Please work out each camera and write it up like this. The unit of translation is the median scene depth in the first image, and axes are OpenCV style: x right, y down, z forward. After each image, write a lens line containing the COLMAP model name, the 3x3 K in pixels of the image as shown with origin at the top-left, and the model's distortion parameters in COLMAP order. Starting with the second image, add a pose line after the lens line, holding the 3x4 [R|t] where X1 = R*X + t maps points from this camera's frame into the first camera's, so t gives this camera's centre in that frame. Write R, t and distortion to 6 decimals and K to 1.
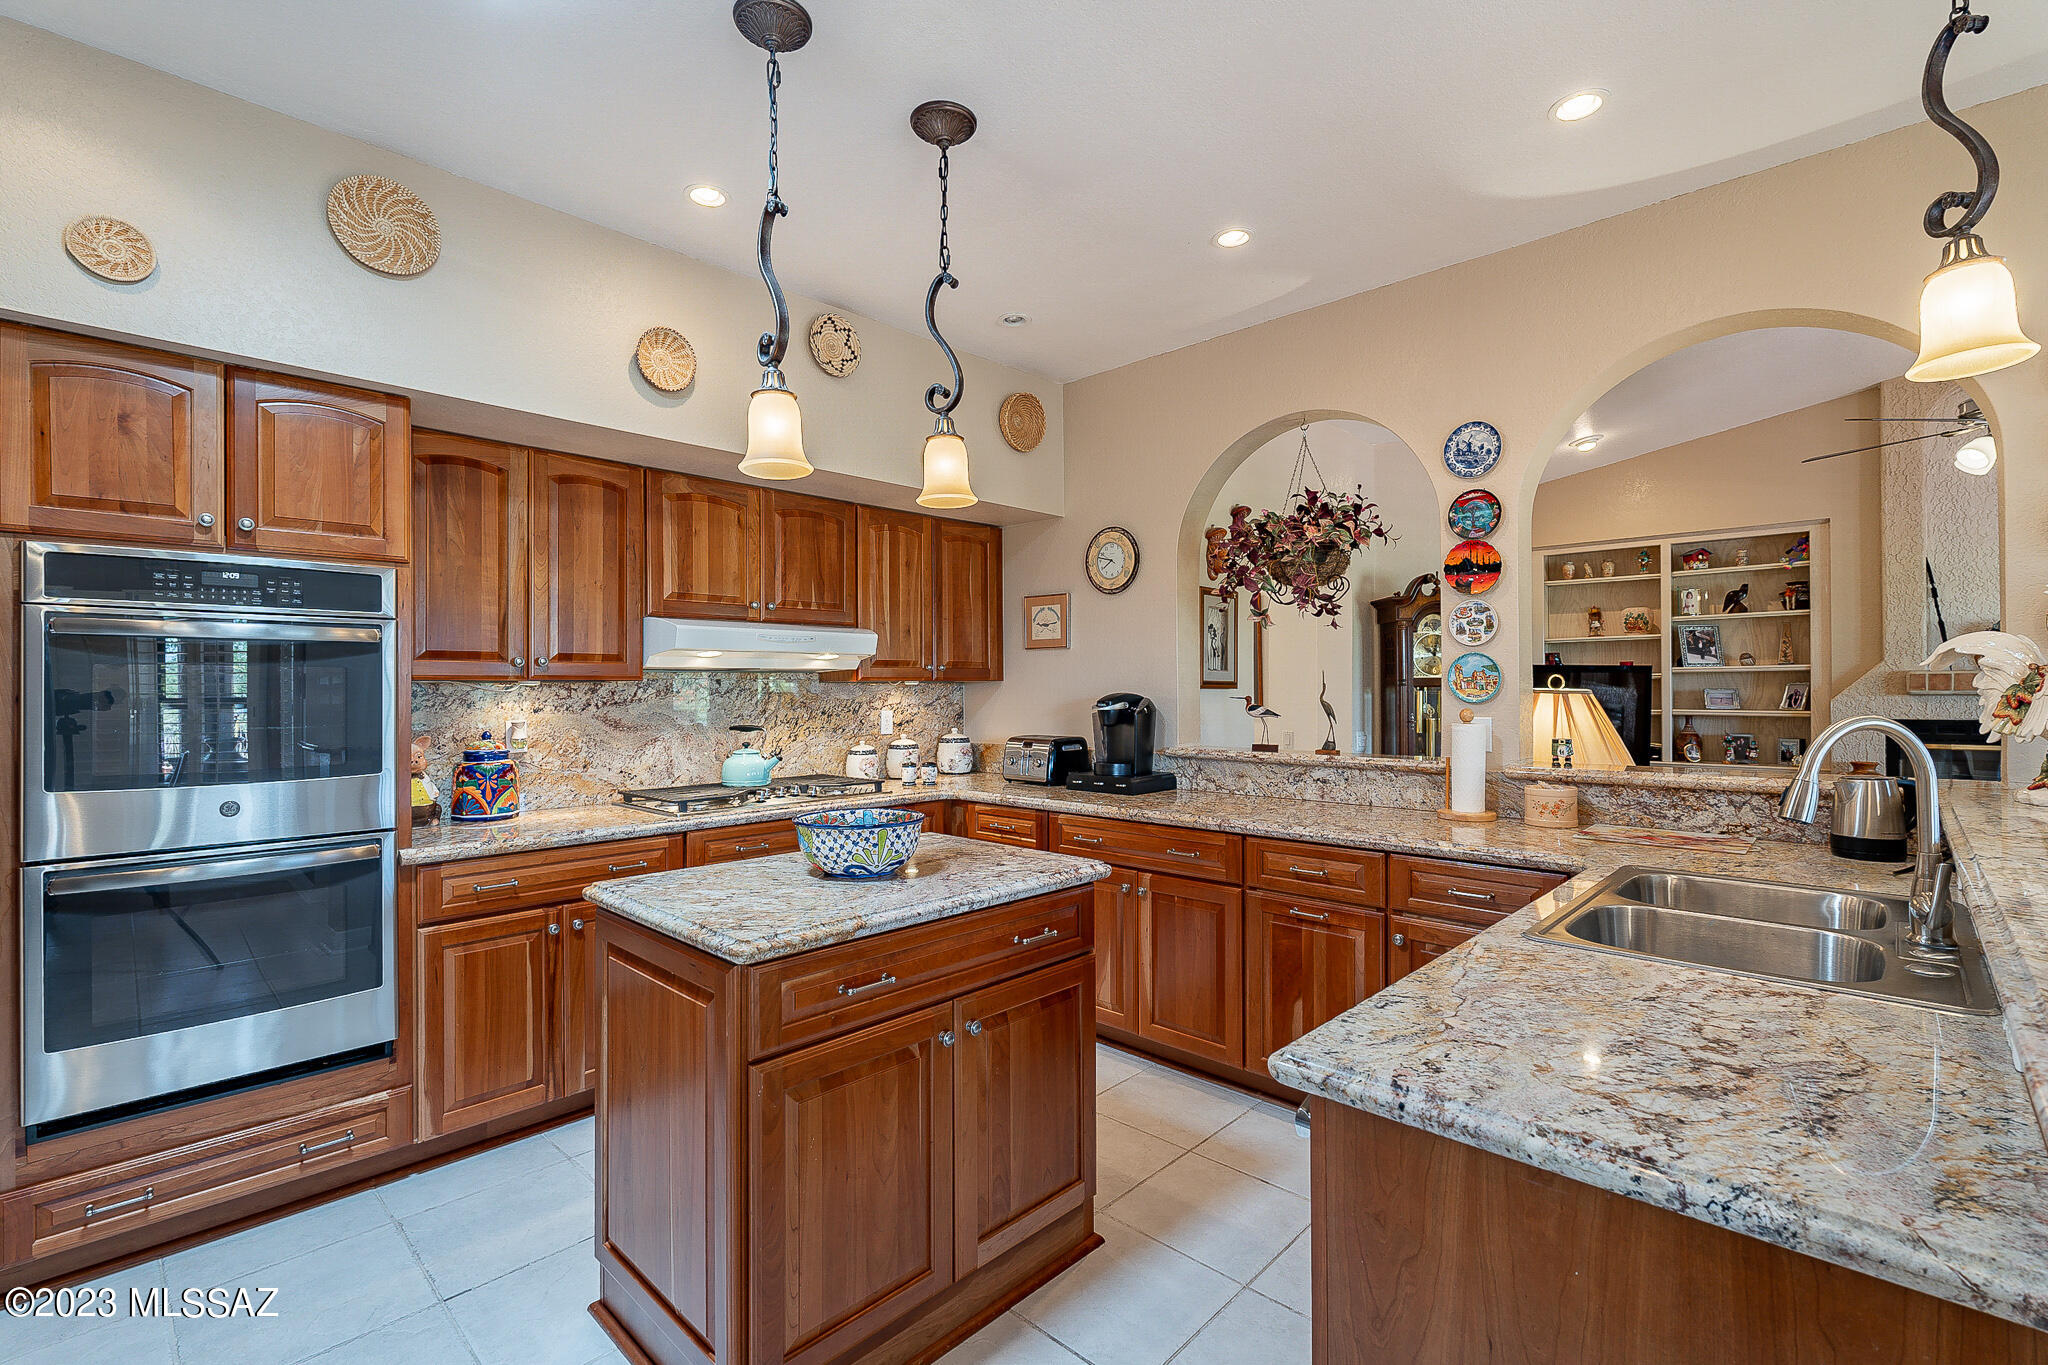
lens RADIAL K [[914.8, 0, 1037.1], [0, 914.8, 689.0], [0, 0, 1]] dist [-0.008255, -0.000032]
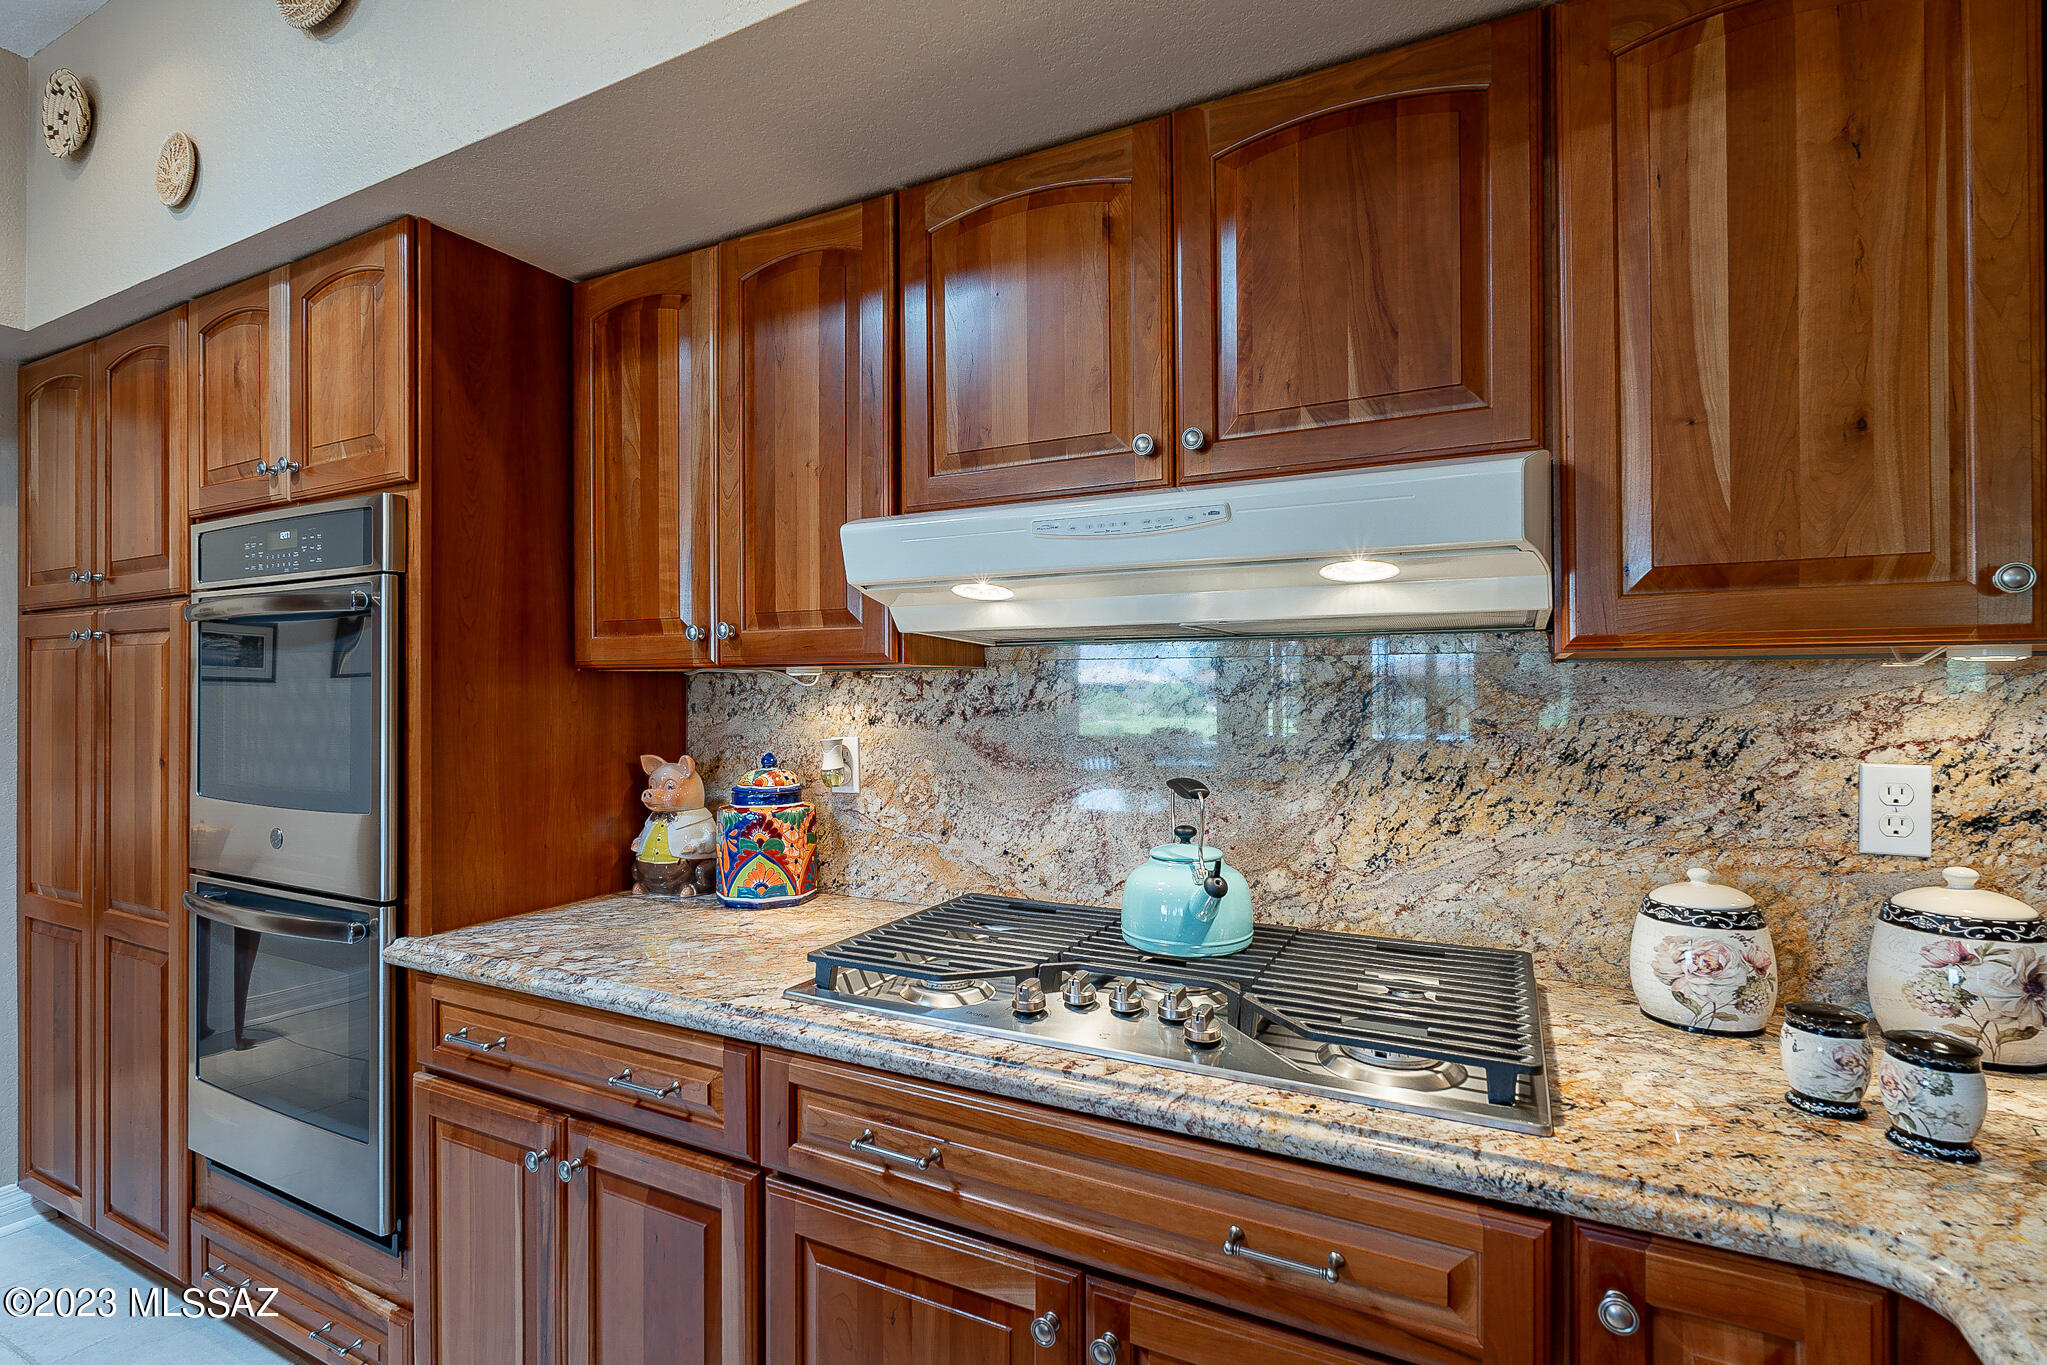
lens RADIAL K [[937.4, 0, 1022.6], [0, 937.4, 675.9], [0, 0, 1]] dist [-0.007085, 0.000387]
pose [[0.279702, -0.006502, -0.960065, 0.026672], [0.001098, 0.999979, -0.006452, -0.000117], [0.960086, 0.000751, 0.279703, 0.871906]]
